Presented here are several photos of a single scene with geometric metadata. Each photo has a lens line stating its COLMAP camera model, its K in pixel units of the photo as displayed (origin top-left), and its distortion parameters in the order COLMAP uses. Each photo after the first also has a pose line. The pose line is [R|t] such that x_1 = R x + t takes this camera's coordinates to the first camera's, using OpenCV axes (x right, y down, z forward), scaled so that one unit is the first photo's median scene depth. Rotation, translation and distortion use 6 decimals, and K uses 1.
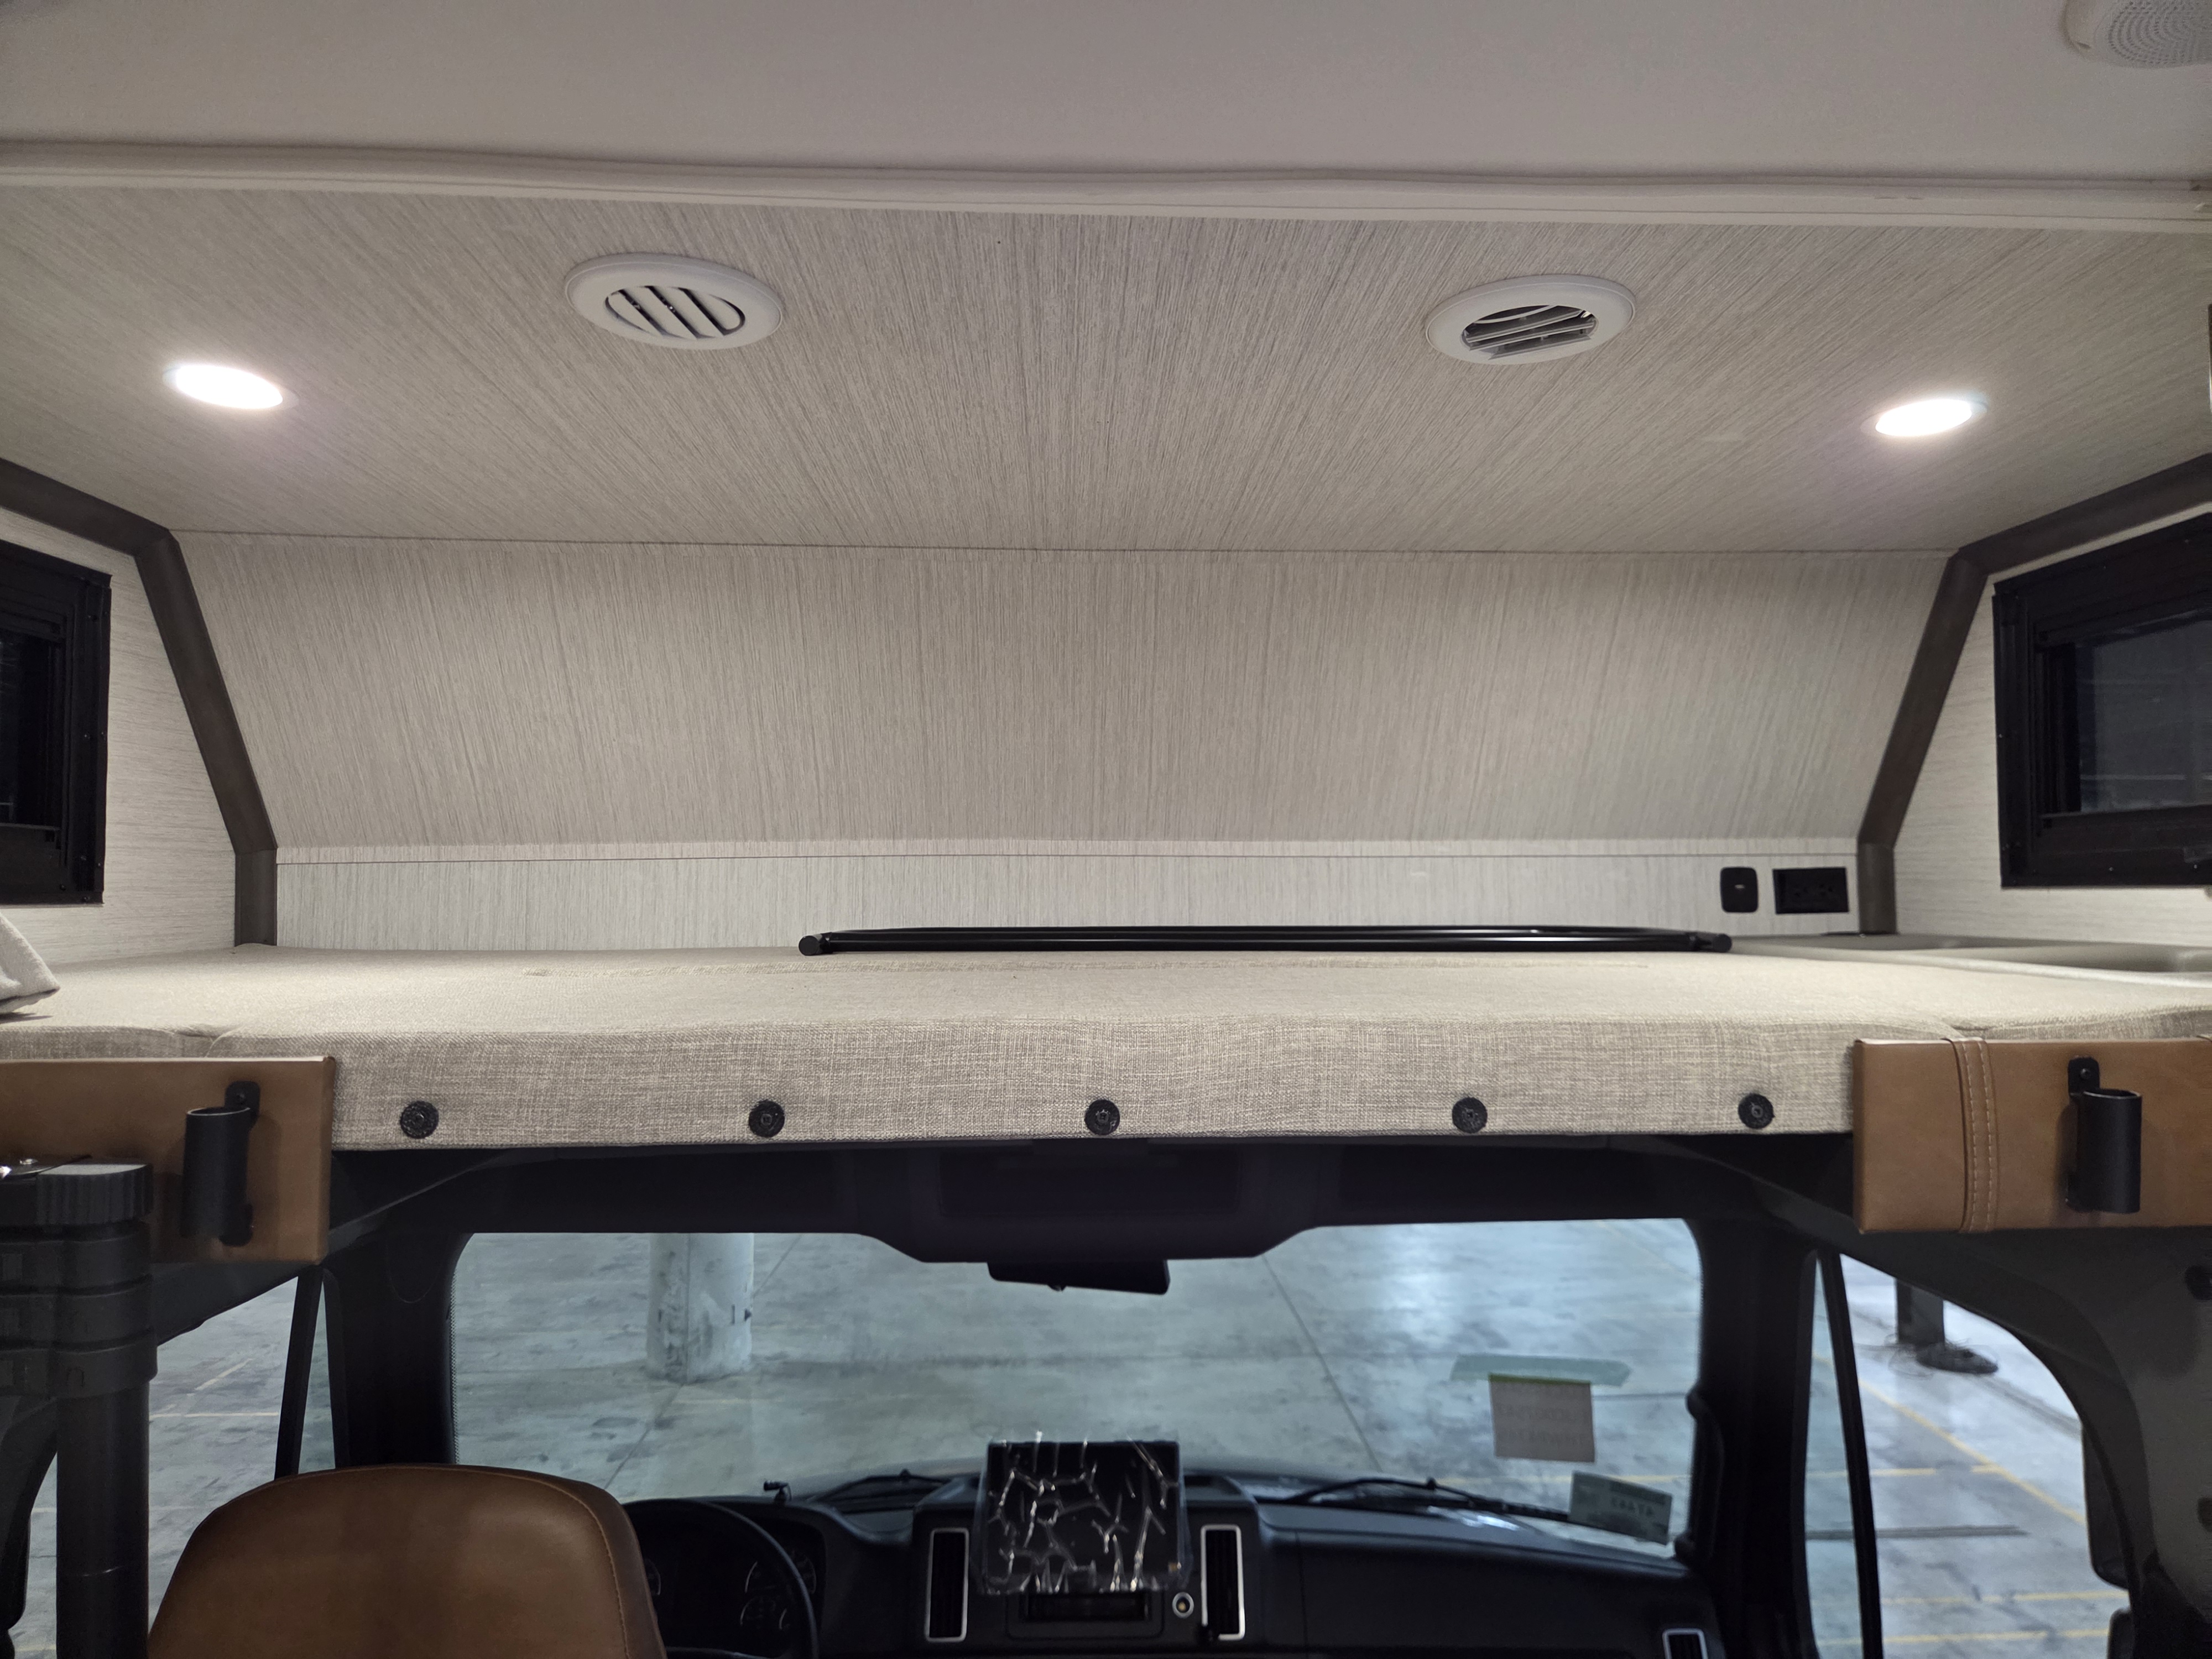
lens RADIAL K [[1507.7, 0, 1118.0], [0, 1507.7, 827.1], [0, 0, 1]] dist [0.046399, -0.047526]
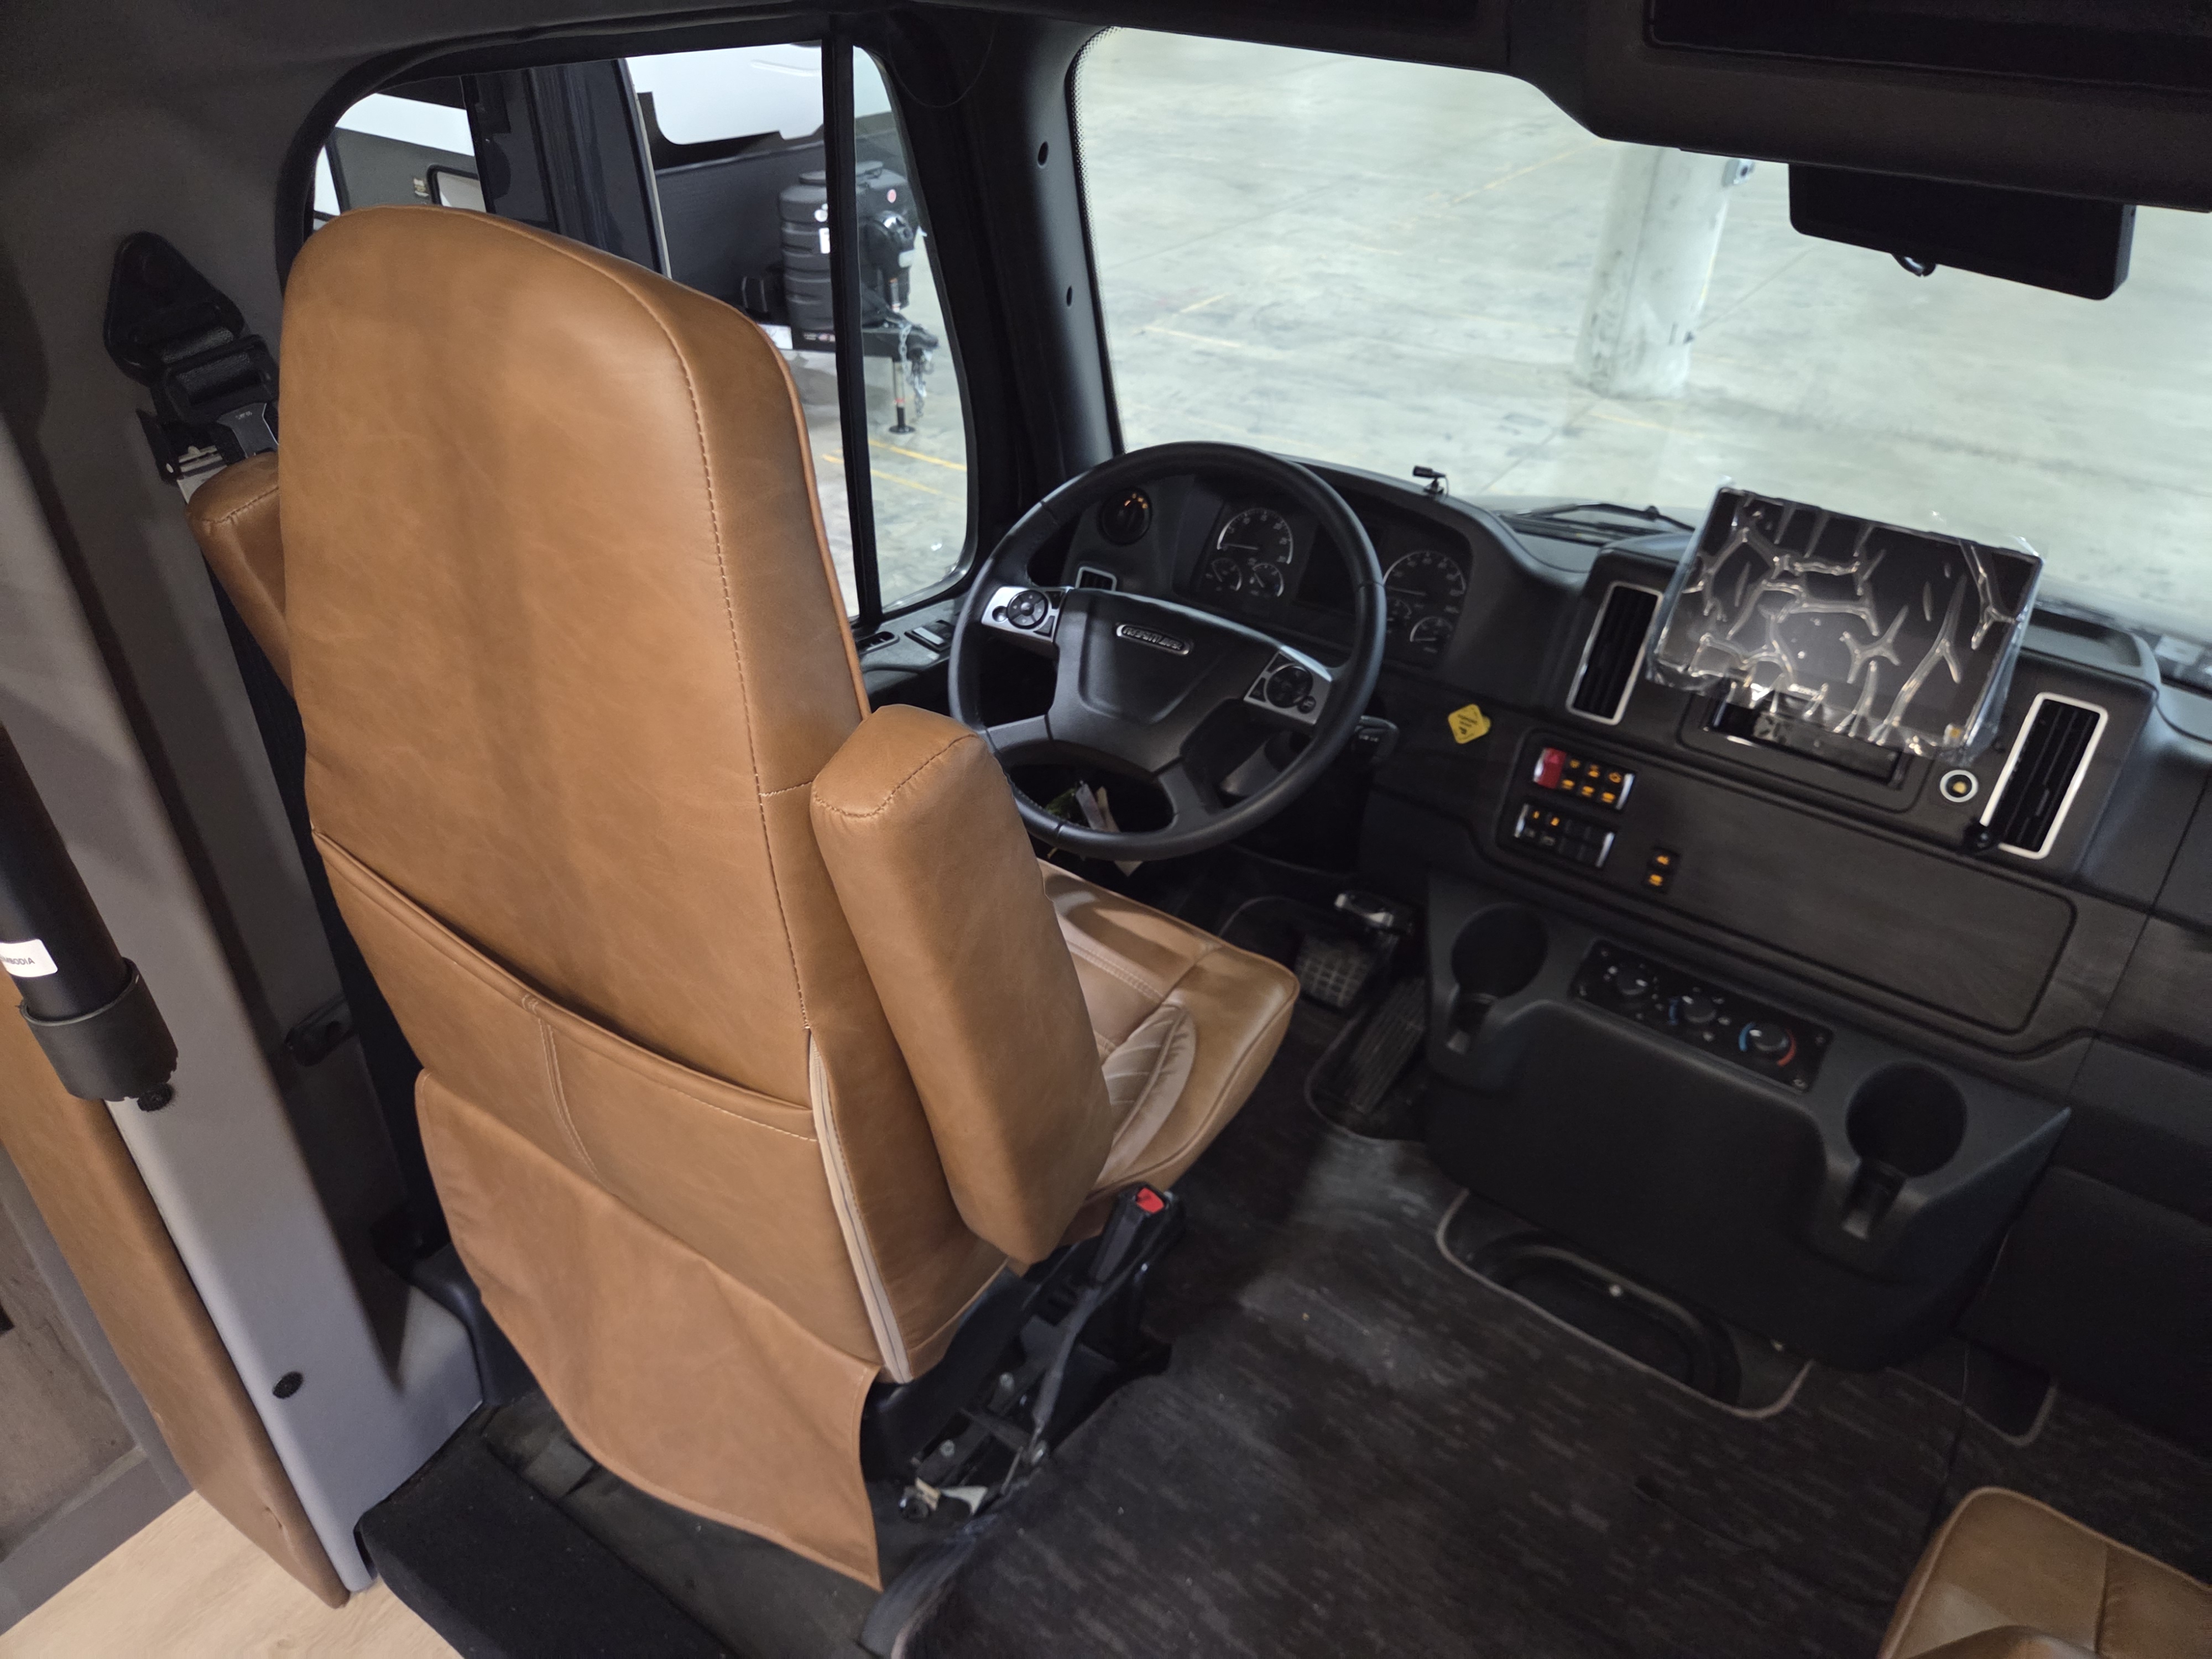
lens RADIAL K [[1507.7, 0, 1118.0], [0, 1507.7, 827.1], [0, 0, 1]] dist [0.046399, -0.047526]
pose [[0.806560, 0.342084, -0.482120, 0.017764], [0.004039, 0.812352, 0.583154, 0.035809], [0.591139, -0.472296, 0.653829, 0.087259]]
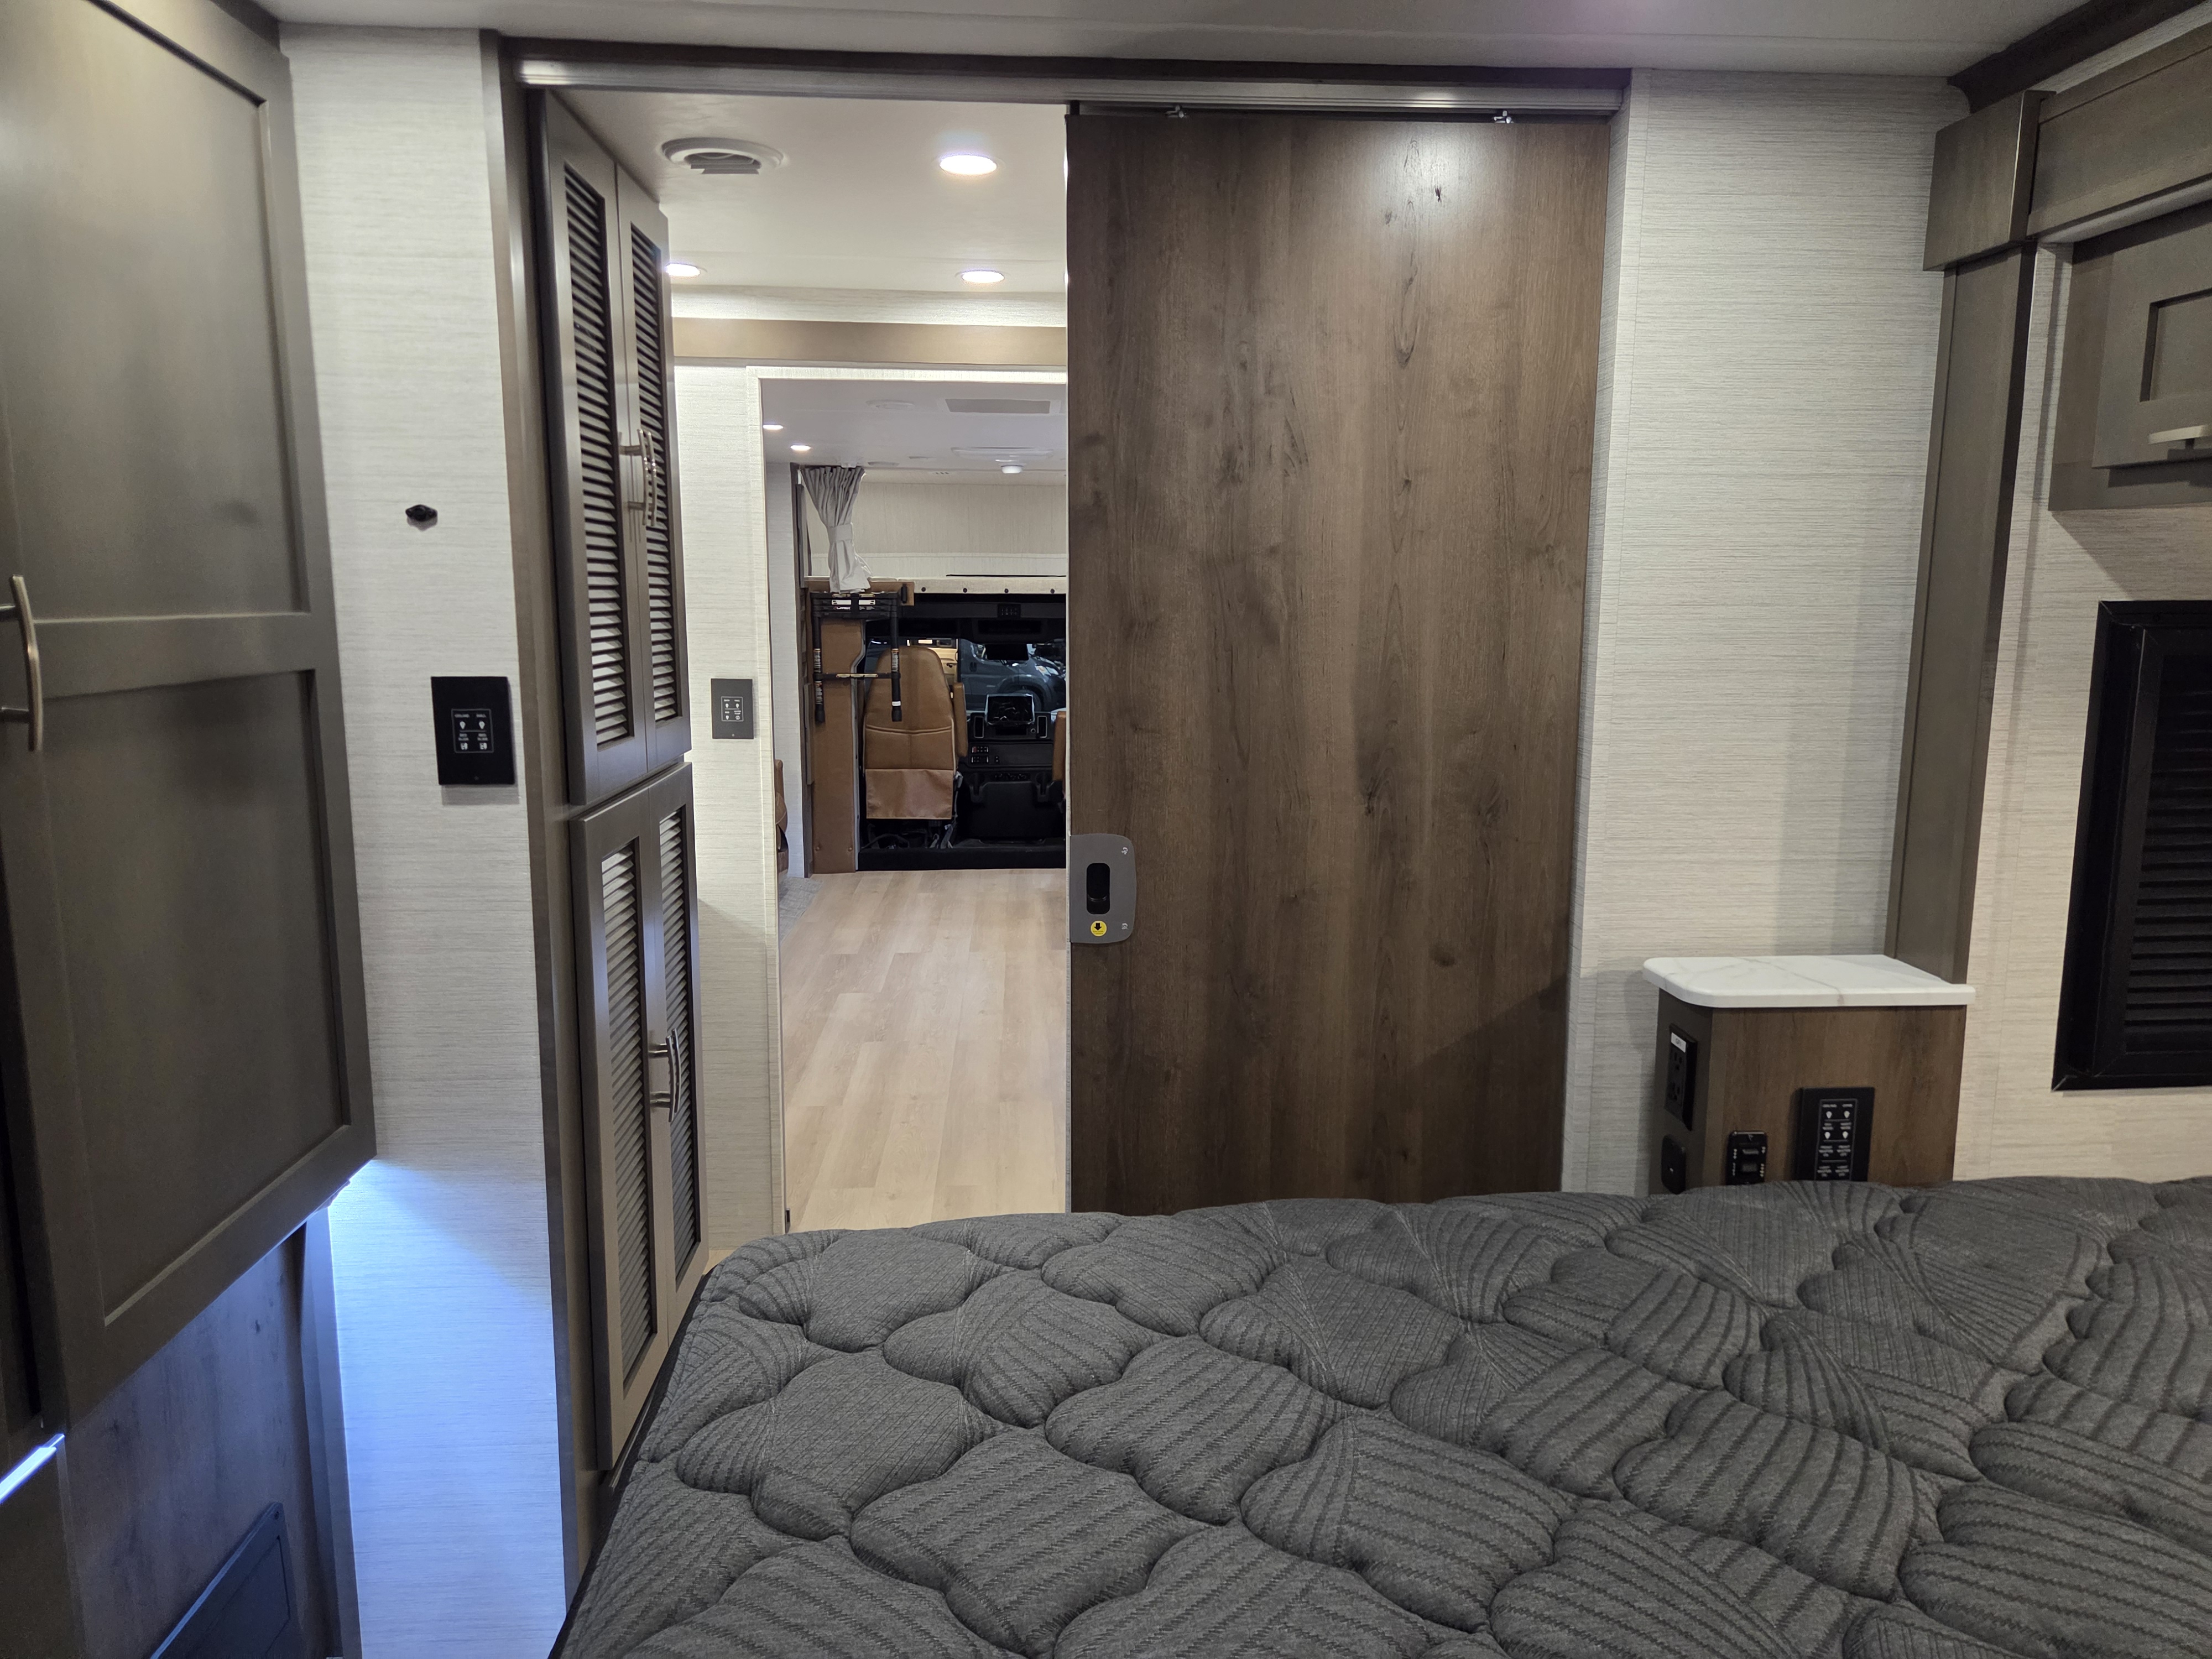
lens RADIAL K [[1507.7, 0, 1118.0], [0, 1507.7, 827.1], [0, 0, 1]] dist [0.046399, -0.047526]
pose [[0.999540, 0.001593, 0.030300, 0.038331], [-0.007551, 0.980263, 0.197554, -0.019009], [-0.029387, -0.197692, 0.979824, -0.807464]]
